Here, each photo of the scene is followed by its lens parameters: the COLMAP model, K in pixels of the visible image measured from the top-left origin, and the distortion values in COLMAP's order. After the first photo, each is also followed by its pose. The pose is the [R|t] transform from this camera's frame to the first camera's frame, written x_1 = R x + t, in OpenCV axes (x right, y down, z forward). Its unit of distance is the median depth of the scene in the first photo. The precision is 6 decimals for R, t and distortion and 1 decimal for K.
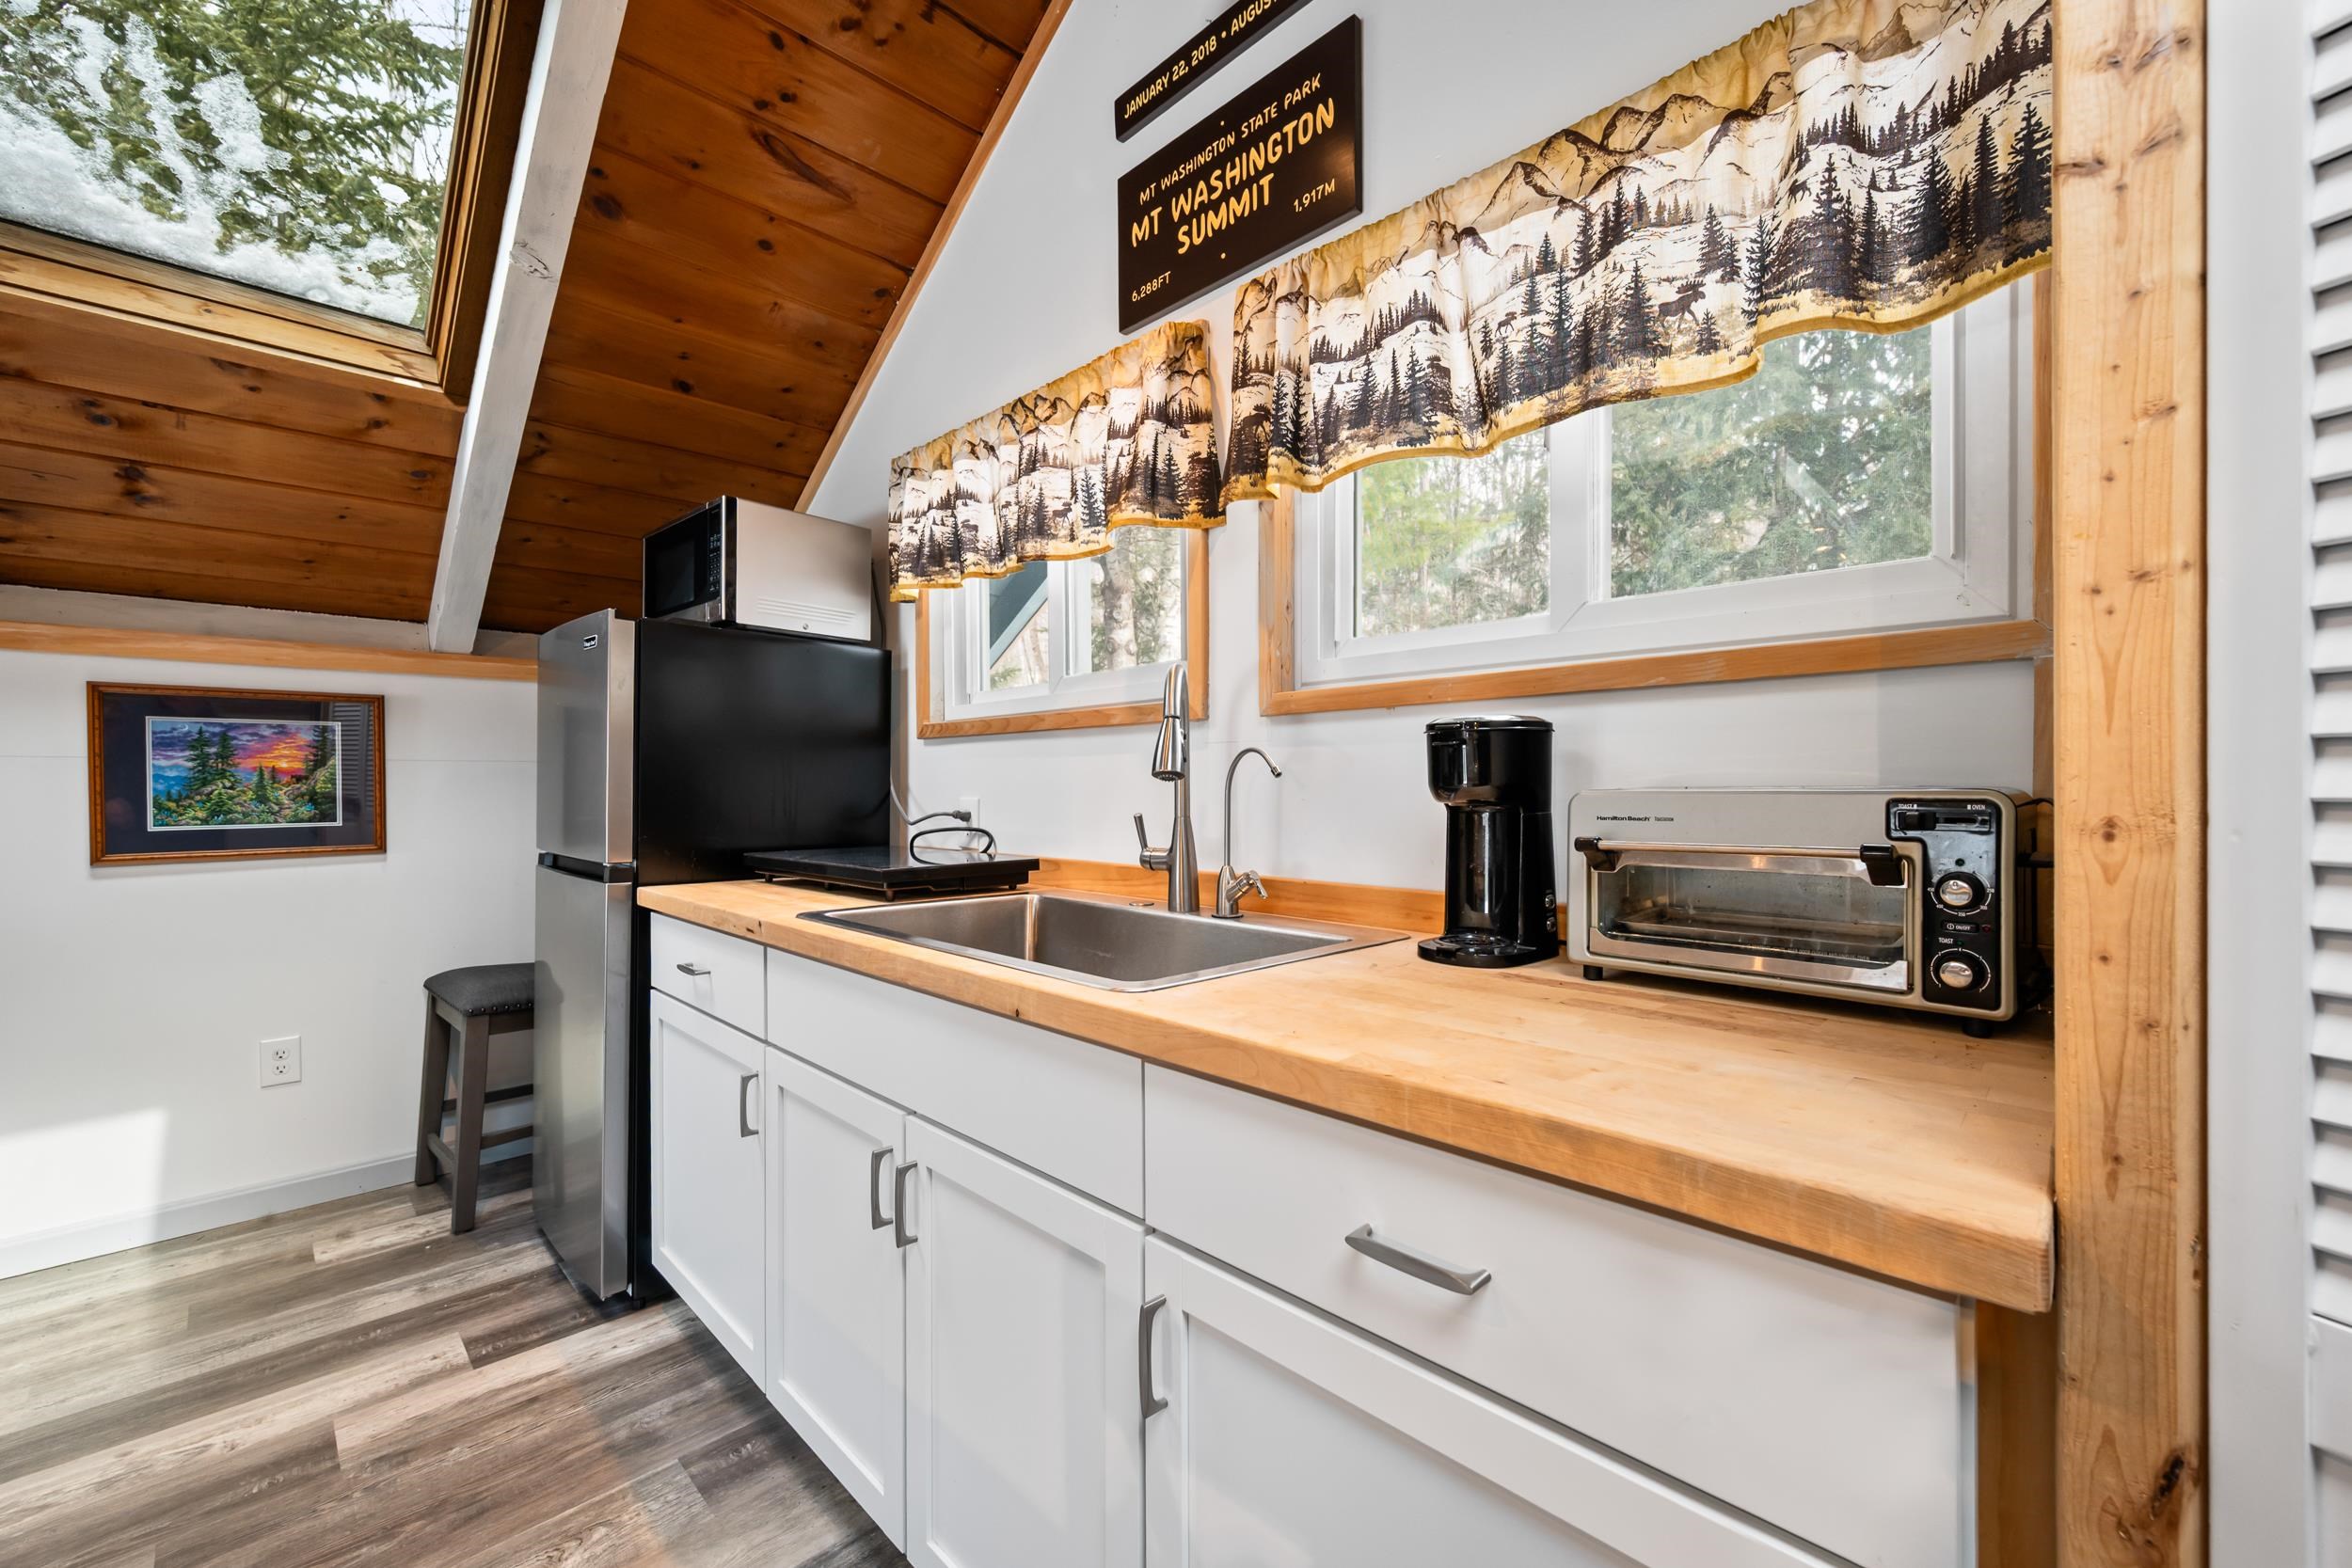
lens RADIAL K [[924.4, 0, 1196.3], [0, 924.4, 789.8], [0, 0, 1]] dist [-0.000320, 0.000195]
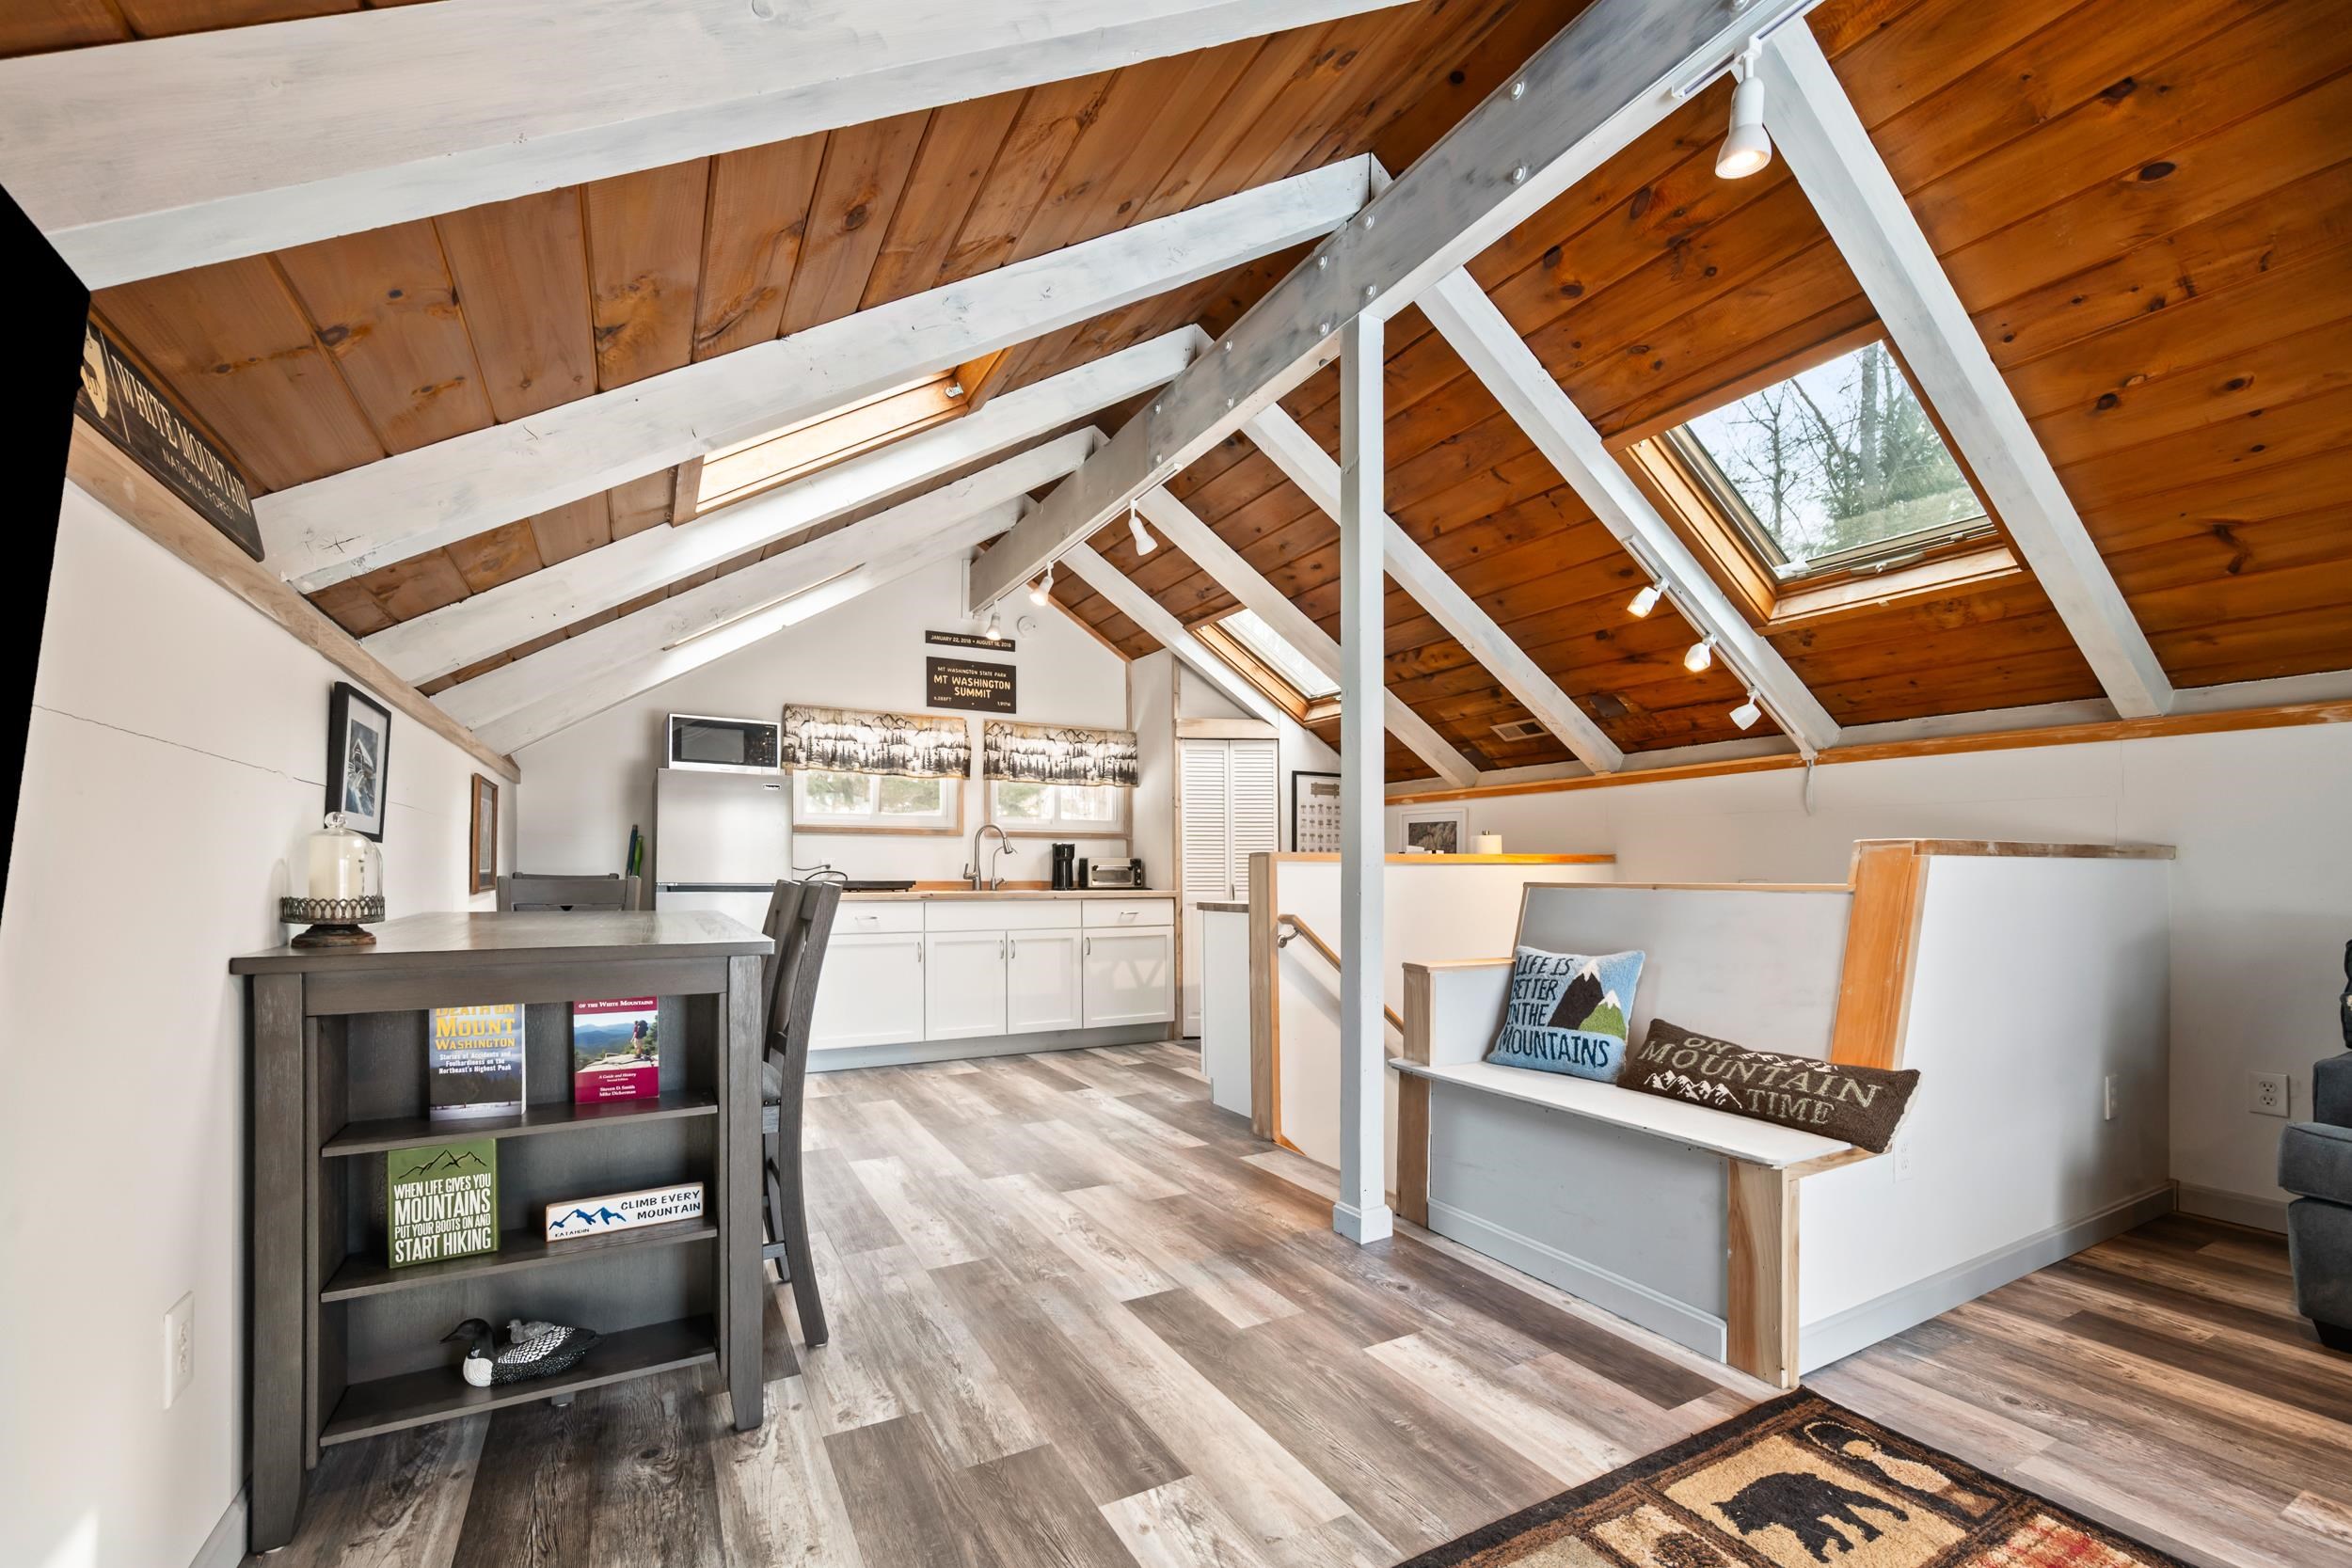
lens RADIAL K [[924.4, 0, 1154.7], [0, 924.4, 875.8], [0, 0, 1]] dist [-0.000320, 0.000195]
pose [[0.282427, -0.002476, 0.959286, -3.799069], [0.001199, 0.999997, 0.002228, 0.078887], [-0.959288, 0.000521, 0.282429, -0.785613]]
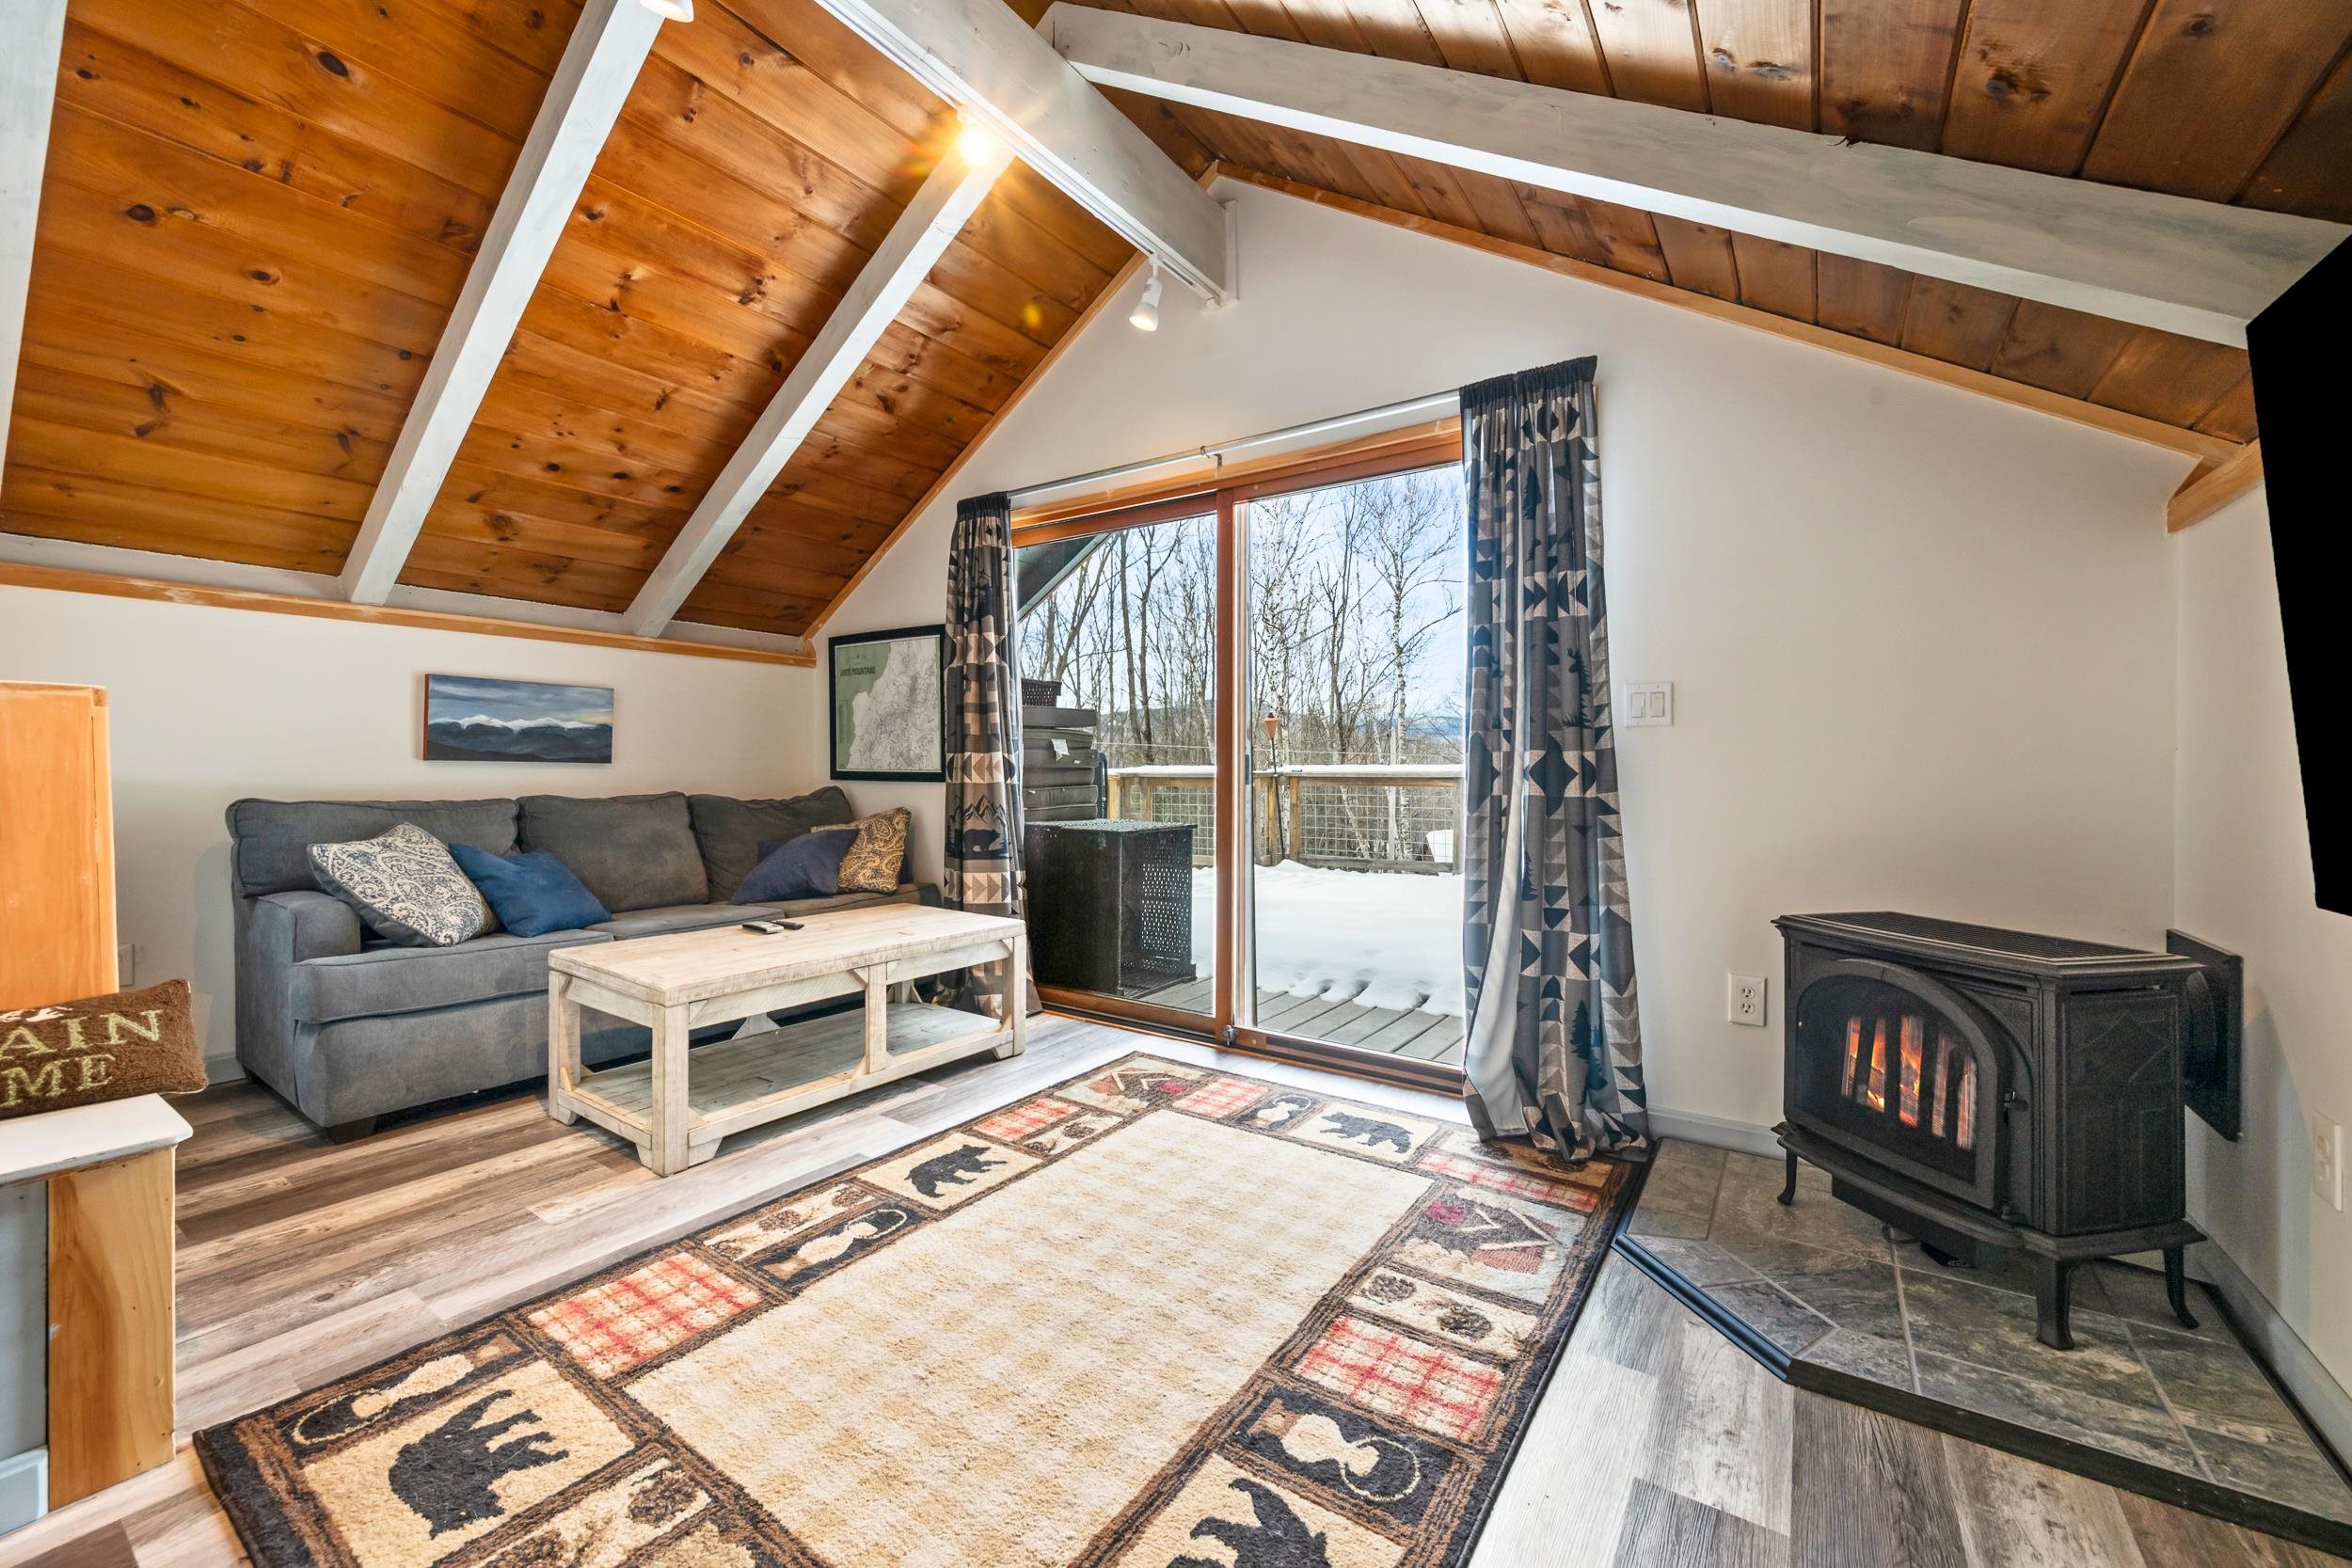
lens RADIAL K [[924.4, 0, 1189.8], [0, 924.4, 764.1], [0, 0, 1]] dist [-0.000320, 0.000195]
pose [[-0.983422, 0.001384, -0.181324, -3.086294], [0.000720, 0.999993, 0.003730, 0.118866], [0.181328, 0.003537, -0.983416, -0.154038]]
